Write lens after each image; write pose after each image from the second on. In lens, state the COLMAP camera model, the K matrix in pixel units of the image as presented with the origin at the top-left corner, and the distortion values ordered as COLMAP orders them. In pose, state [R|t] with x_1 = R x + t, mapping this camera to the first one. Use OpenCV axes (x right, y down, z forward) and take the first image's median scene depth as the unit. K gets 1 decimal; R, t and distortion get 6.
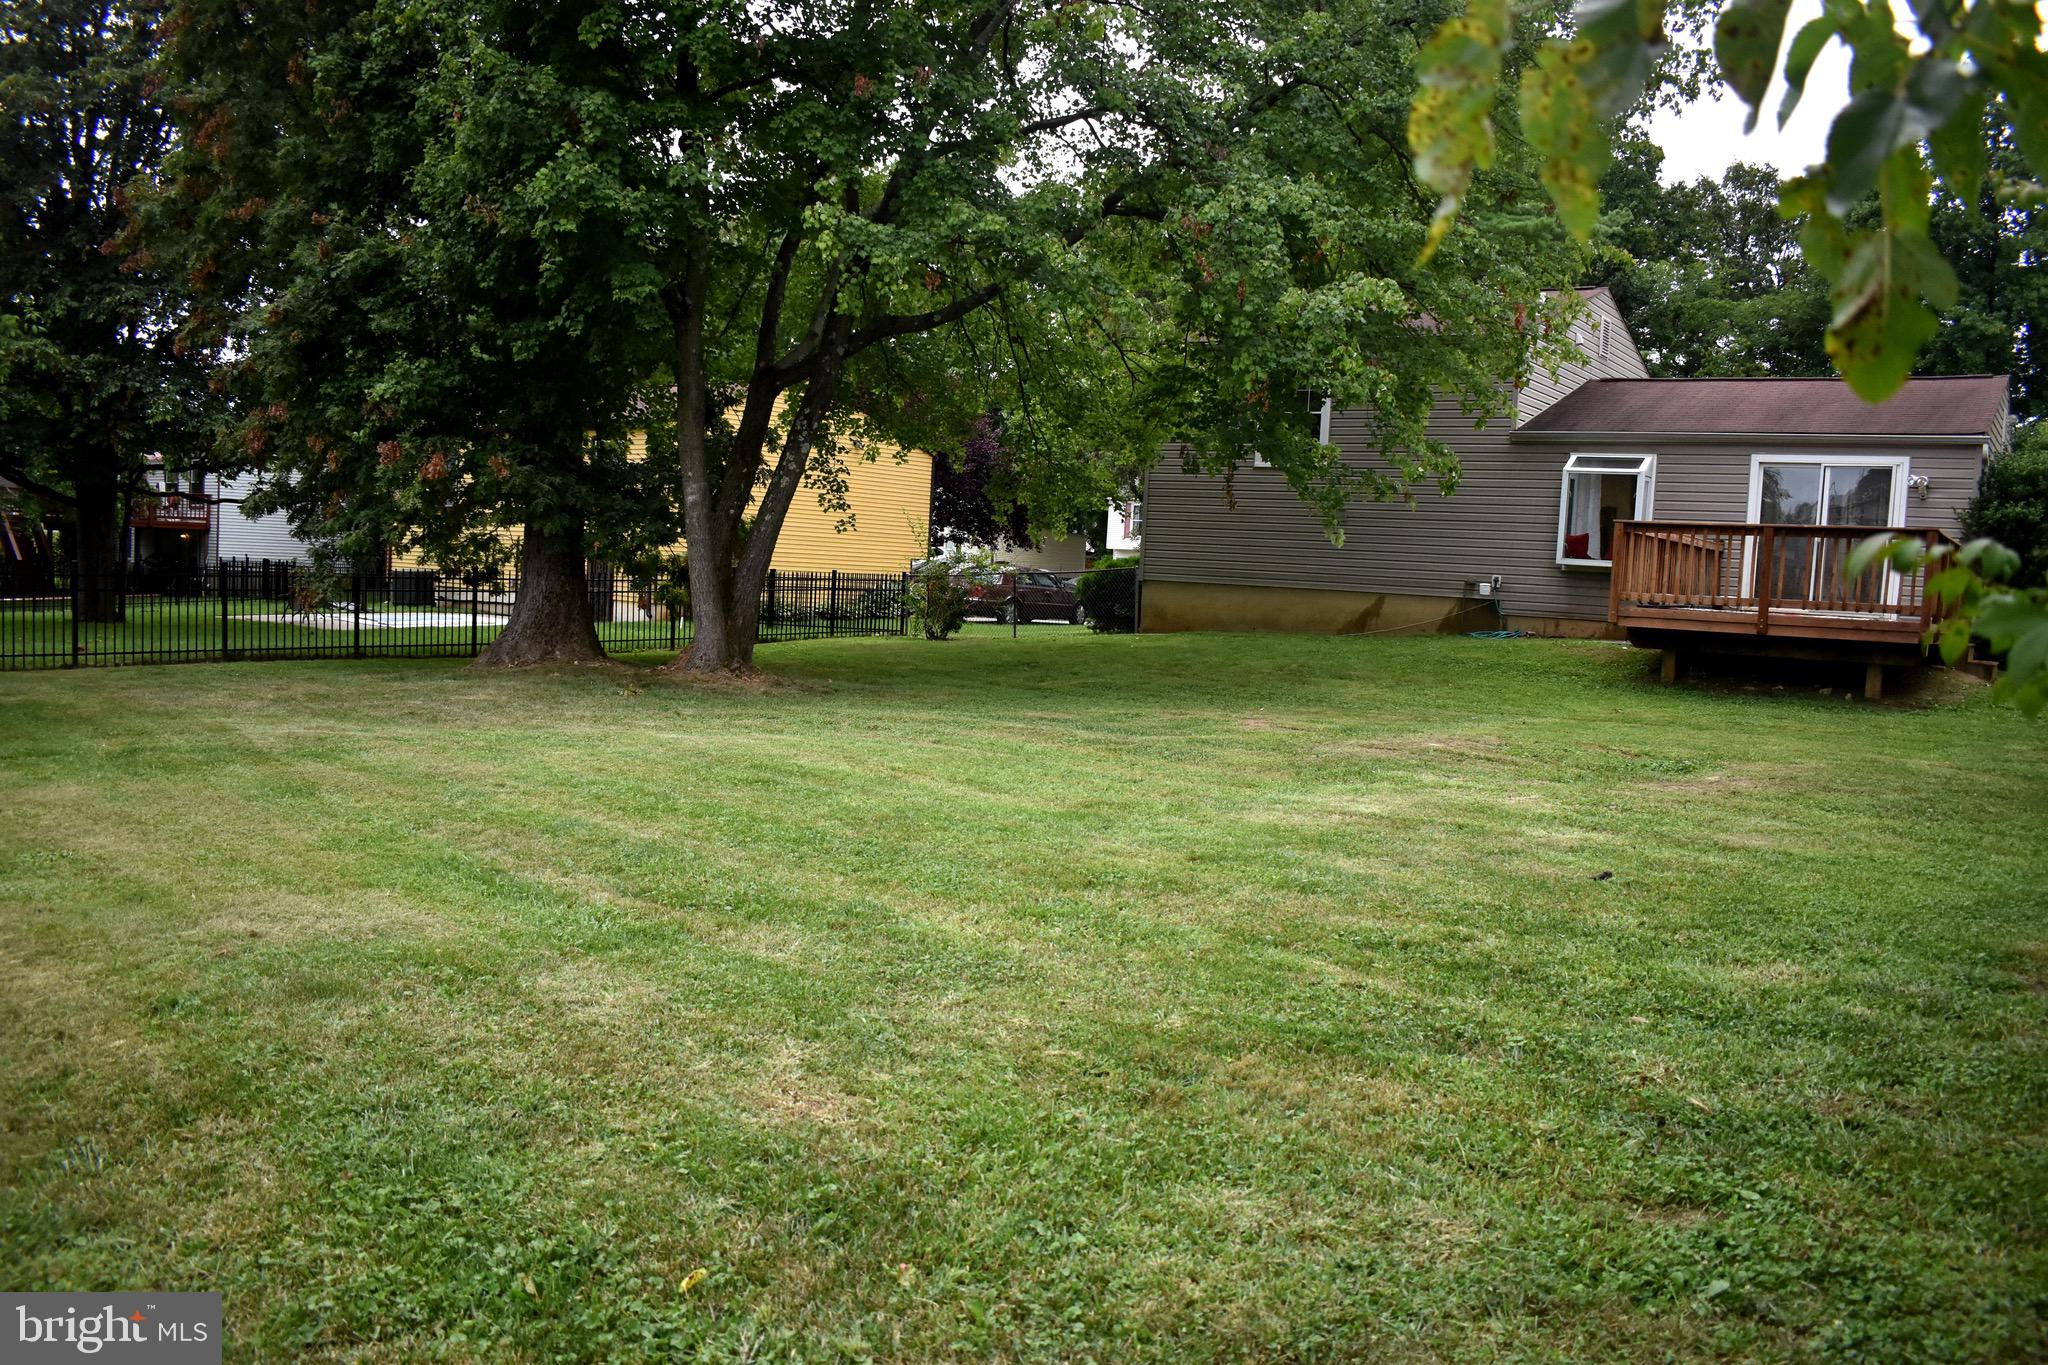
lens RADIAL K [[1598.9, 0, 1021.8], [0, 1598.9, 692.7], [0, 0, 1]] dist [-0.100183, 0.020989]
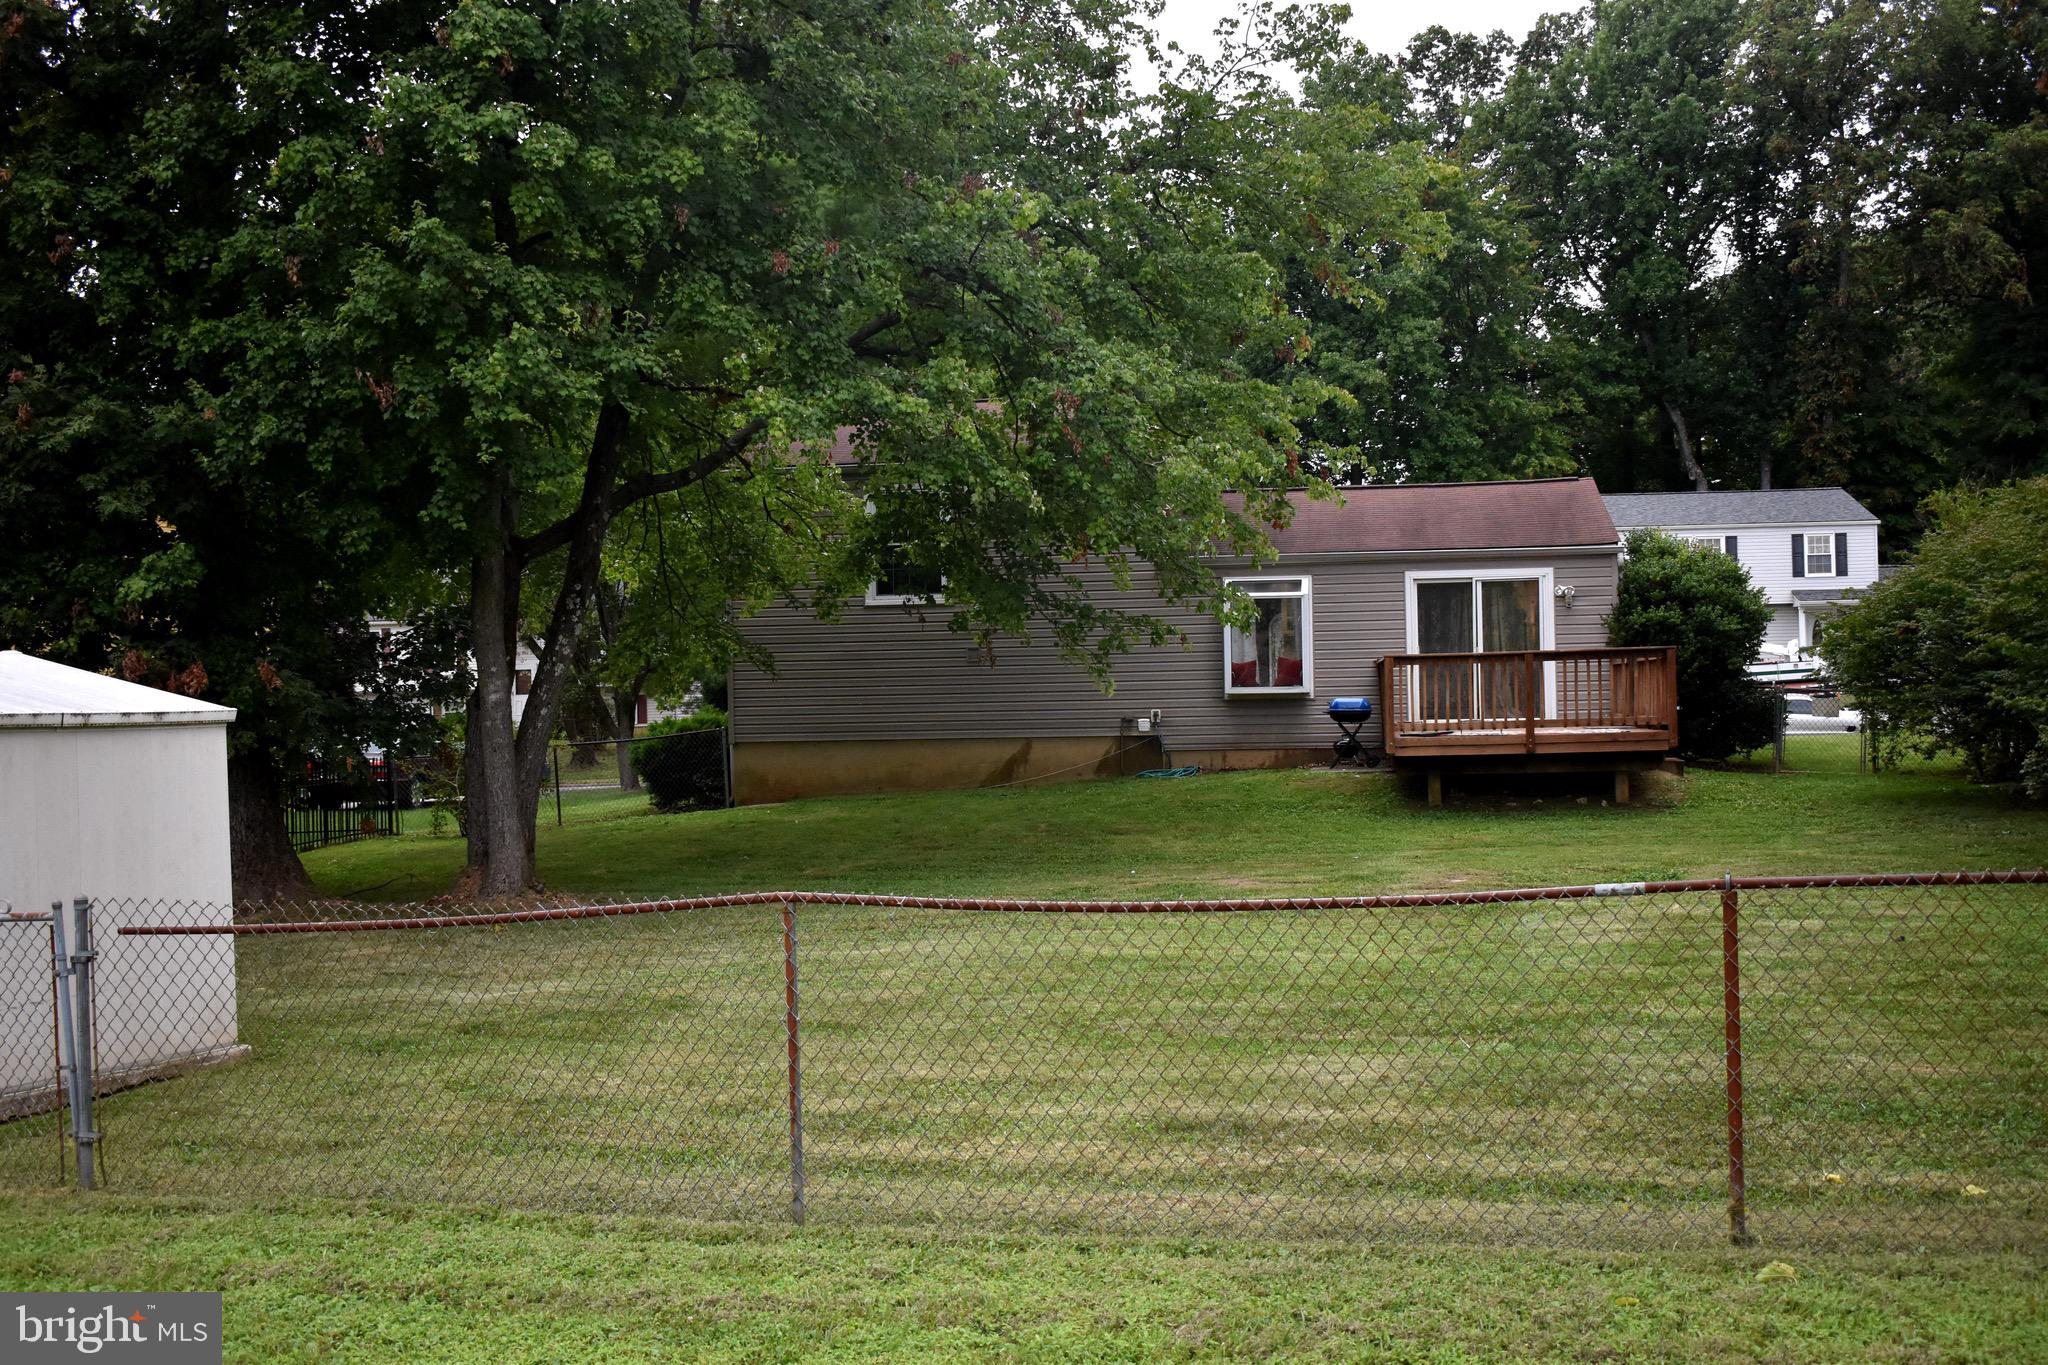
lens RADIAL K [[2201.1, 0, 1024.1], [0, 2201.1, 678.2], [0, 0, 1]] dist [-0.084795, 0.000000]
pose [[0.900652, -0.064224, 0.429769, -0.352066], [0.099272, 0.993273, -0.059608, -0.024151], [-0.423050, 0.096350, 0.900969, -0.154586]]
